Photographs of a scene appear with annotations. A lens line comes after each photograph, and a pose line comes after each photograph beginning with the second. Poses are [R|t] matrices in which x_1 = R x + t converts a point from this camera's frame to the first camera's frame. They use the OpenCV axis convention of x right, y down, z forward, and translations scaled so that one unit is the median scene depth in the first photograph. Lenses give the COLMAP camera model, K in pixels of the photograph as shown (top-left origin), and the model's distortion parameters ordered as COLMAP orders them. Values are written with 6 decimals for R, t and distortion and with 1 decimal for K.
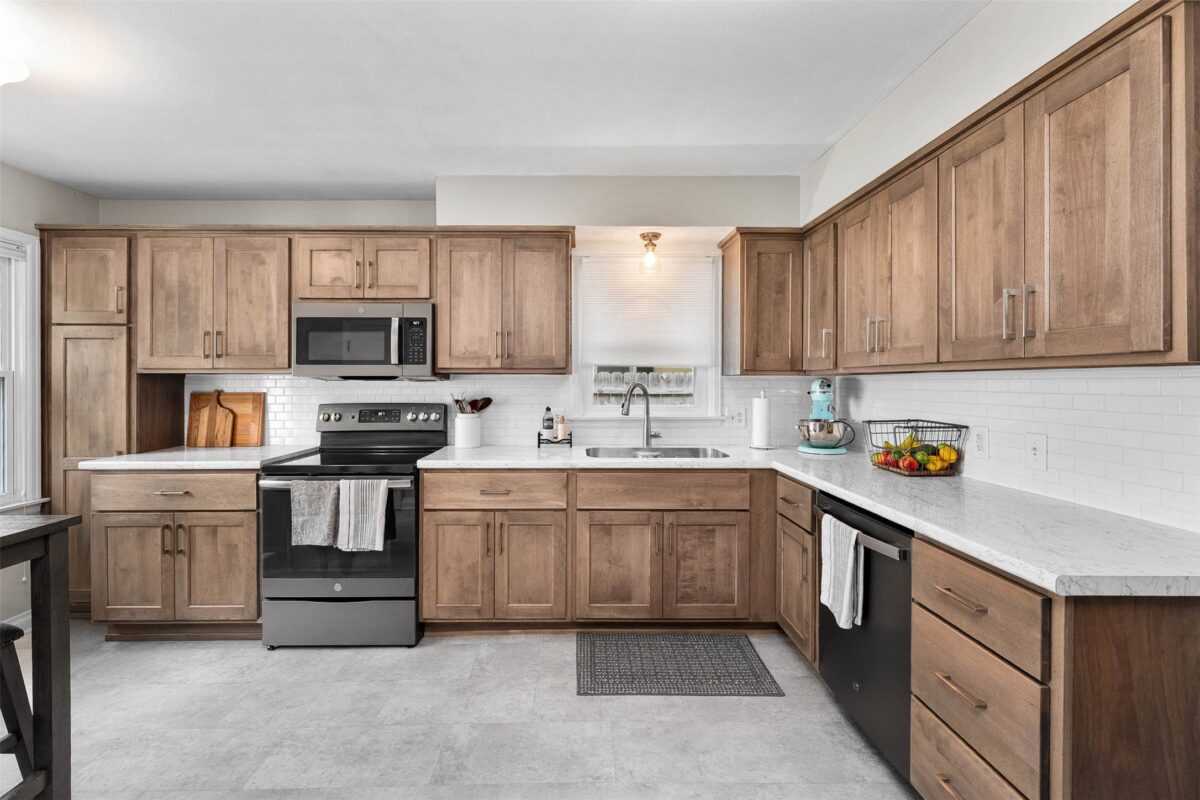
lens RADIAL K [[522.7, 0, 586.9], [0, 522.7, 383.2], [0, 0, 1]] dist [-0.000245, -0.000028]
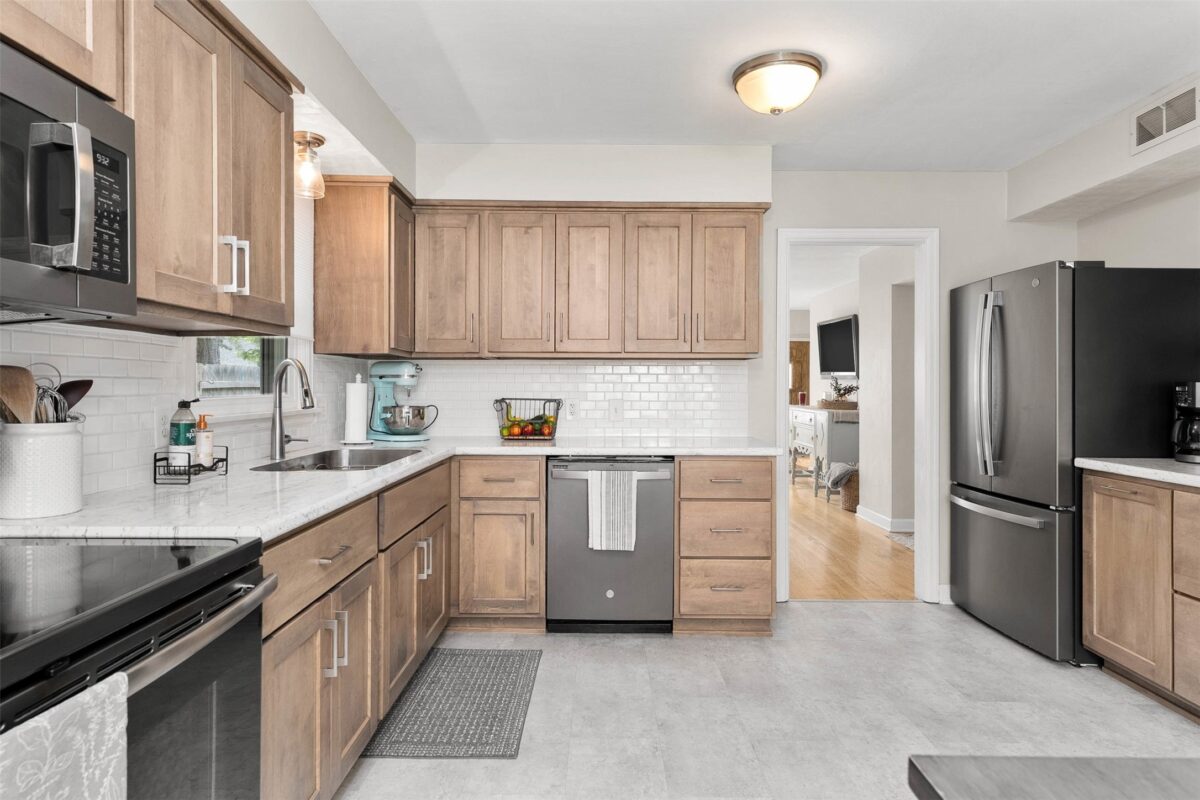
lens RADIAL K [[650.3, 0, 595.7], [0, 650.3, 384.3], [0, 0, 1]] dist [0.001602, -0.000064]
pose [[0.020142, 0.001384, 0.999796, -0.752969], [-0.000394, 0.999999, -0.001376, 0.034586], [-0.999797, -0.000367, 0.020143, 0.665257]]
